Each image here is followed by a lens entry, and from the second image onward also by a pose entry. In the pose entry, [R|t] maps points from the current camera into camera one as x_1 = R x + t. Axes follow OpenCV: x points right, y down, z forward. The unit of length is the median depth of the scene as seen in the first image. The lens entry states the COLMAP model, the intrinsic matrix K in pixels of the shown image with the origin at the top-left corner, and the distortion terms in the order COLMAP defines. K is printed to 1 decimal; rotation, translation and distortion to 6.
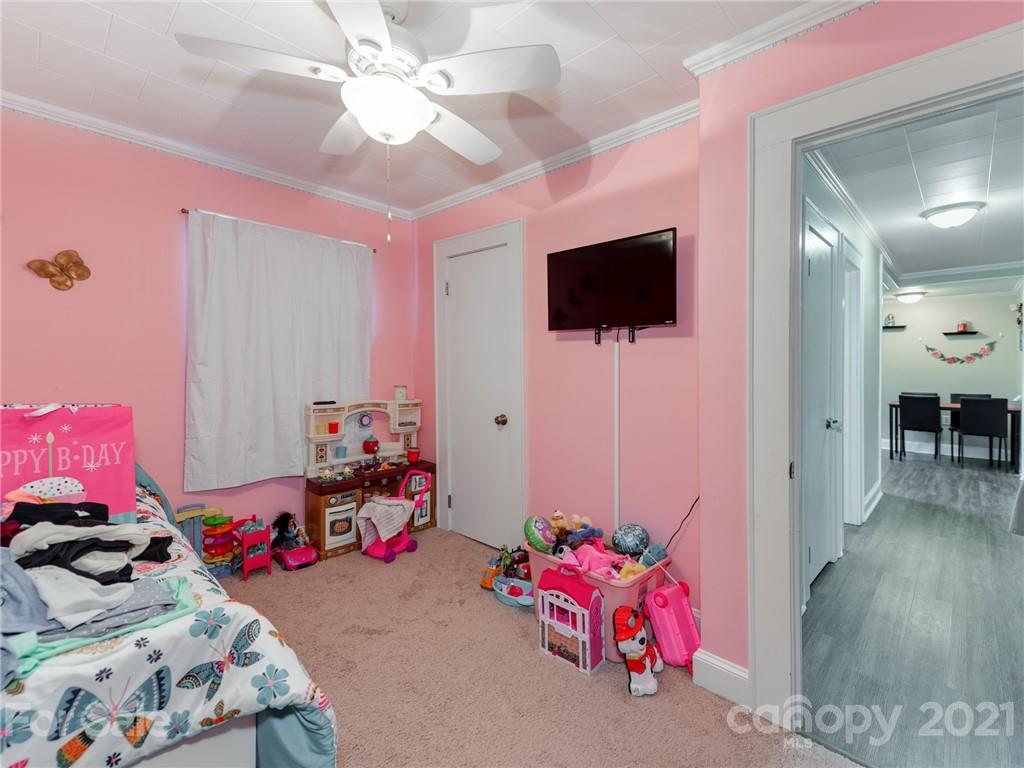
lens RADIAL K [[460.4, 0, 505.6], [0, 460.4, 367.6], [0, 0, 1]] dist [0.014114, -0.000453]
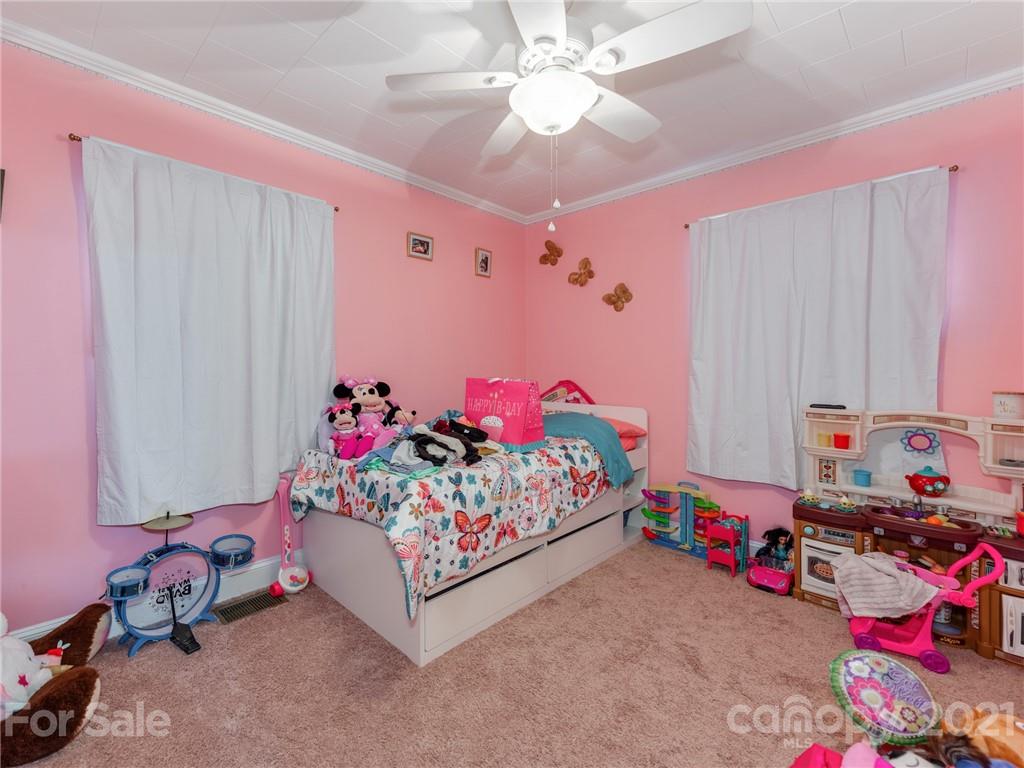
lens RADIAL K [[449.6, 0, 462.4], [0, 449.6, 381.9], [0, 0, 1]] dist [0.006330, -0.000551]
pose [[-0.035173, 0.021352, -0.999153, 0.401085], [-0.011036, 0.999702, 0.021752, 0.027021], [0.999320, 0.011792, -0.034927, 0.434450]]
